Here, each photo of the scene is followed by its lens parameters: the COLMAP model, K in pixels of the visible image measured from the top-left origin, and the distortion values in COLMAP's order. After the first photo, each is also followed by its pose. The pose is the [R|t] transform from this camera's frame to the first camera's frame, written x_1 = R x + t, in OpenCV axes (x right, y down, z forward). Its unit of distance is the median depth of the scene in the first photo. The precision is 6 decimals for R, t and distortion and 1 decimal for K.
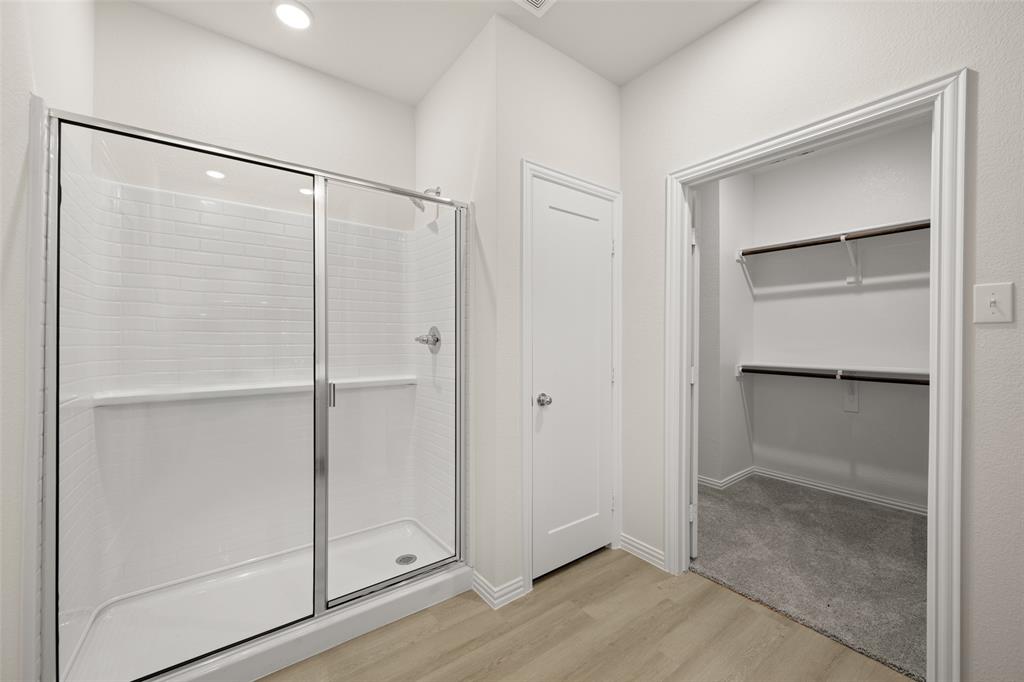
lens RADIAL K [[399.4, 0, 515.9], [0, 399.4, 342.4], [0, 0, 1]] dist [-0.000804, 0.000369]
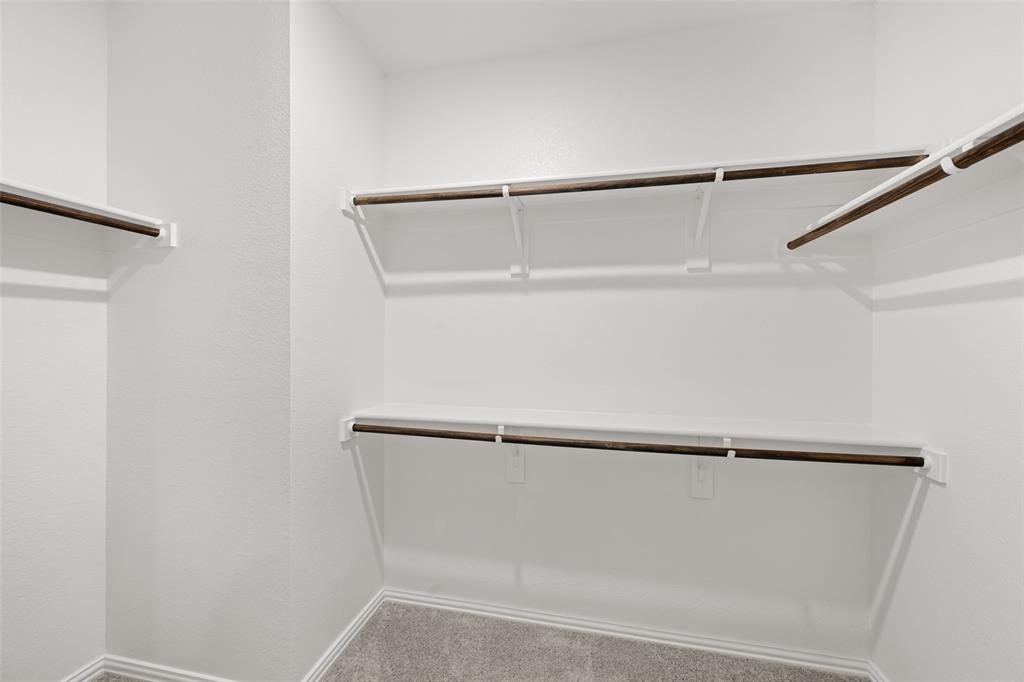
lens RADIAL K [[399.4, 0, 510.9], [0, 399.4, 344.4], [0, 0, 1]] dist [-0.000804, 0.000369]
pose [[0.766319, -0.003692, 0.642449, 0.461938], [-0.002230, 0.999962, 0.008406, -0.049697], [-0.642456, -0.007874, 0.766282, 0.561823]]
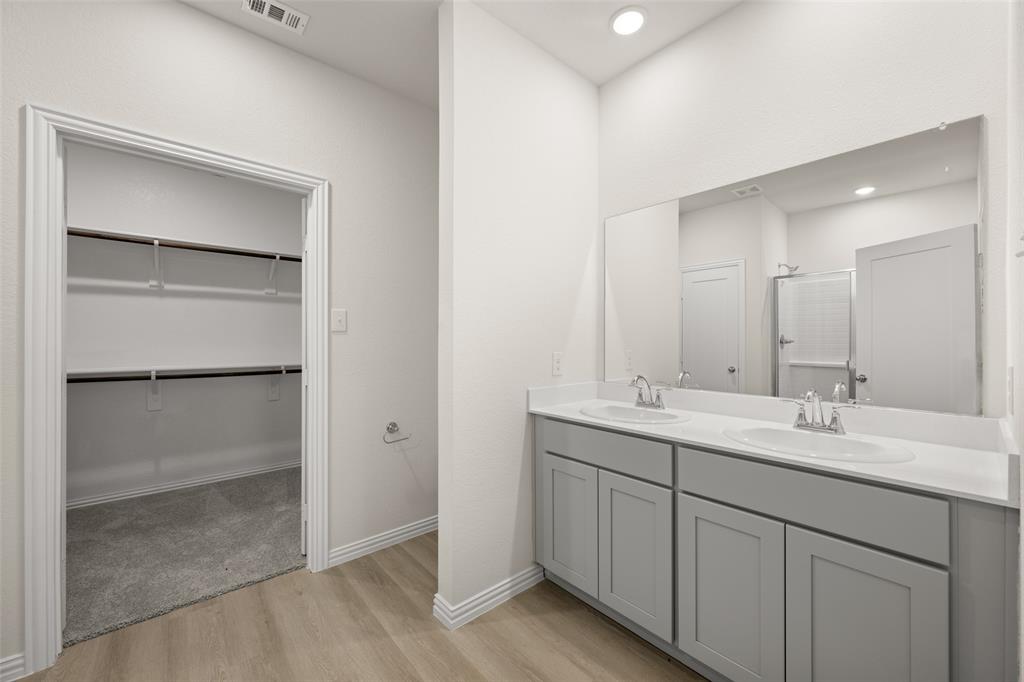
lens RADIAL K [[399.4, 0, 513.2], [0, 399.4, 340.8], [0, 0, 1]] dist [-0.000804, 0.000369]
pose [[-0.065380, -0.000758, 0.997860, -0.270729], [0.007536, 0.999971, 0.001254, -0.001845], [-0.997832, 0.007602, -0.065372, 0.147353]]
